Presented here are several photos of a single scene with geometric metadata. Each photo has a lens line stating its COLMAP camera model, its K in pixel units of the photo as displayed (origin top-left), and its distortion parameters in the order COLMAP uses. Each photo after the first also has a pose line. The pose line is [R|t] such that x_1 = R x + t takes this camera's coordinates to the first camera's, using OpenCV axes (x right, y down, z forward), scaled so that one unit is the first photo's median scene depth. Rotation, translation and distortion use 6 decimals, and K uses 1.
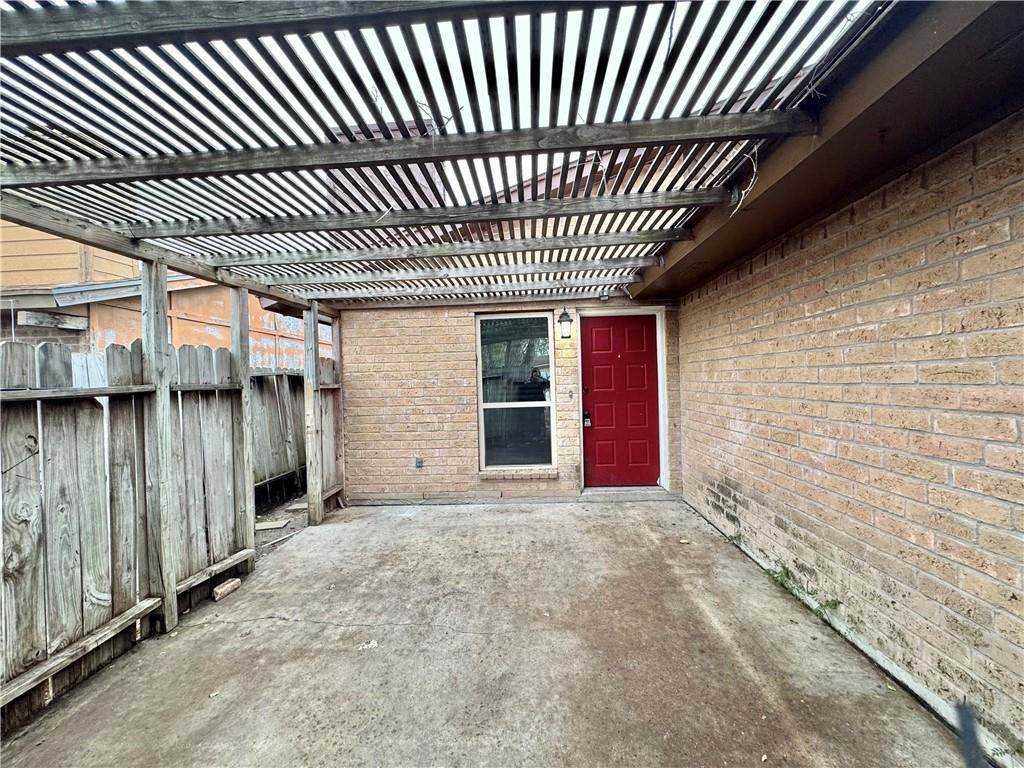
lens RADIAL K [[406.8, 0, 511.9], [0, 406.8, 385.4], [0, 0, 1]] dist [-0.003895, -0.000533]
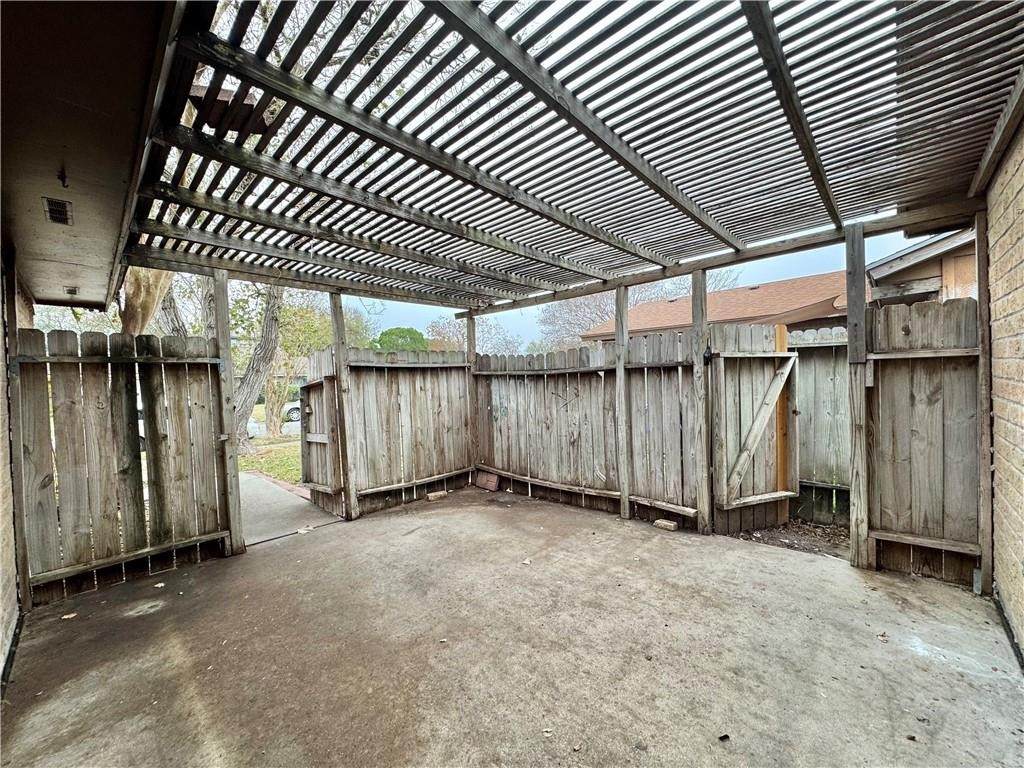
lens RADIAL K [[406.8, 0, 513.3], [0, 406.8, 385.8], [0, 0, 1]] dist [-0.003895, -0.000533]
pose [[-0.649343, 0.066521, -0.757581, 0.604939], [0.046768, 0.997775, 0.047526, -0.013762], [0.759056, -0.004570, -0.651009, 1.666871]]
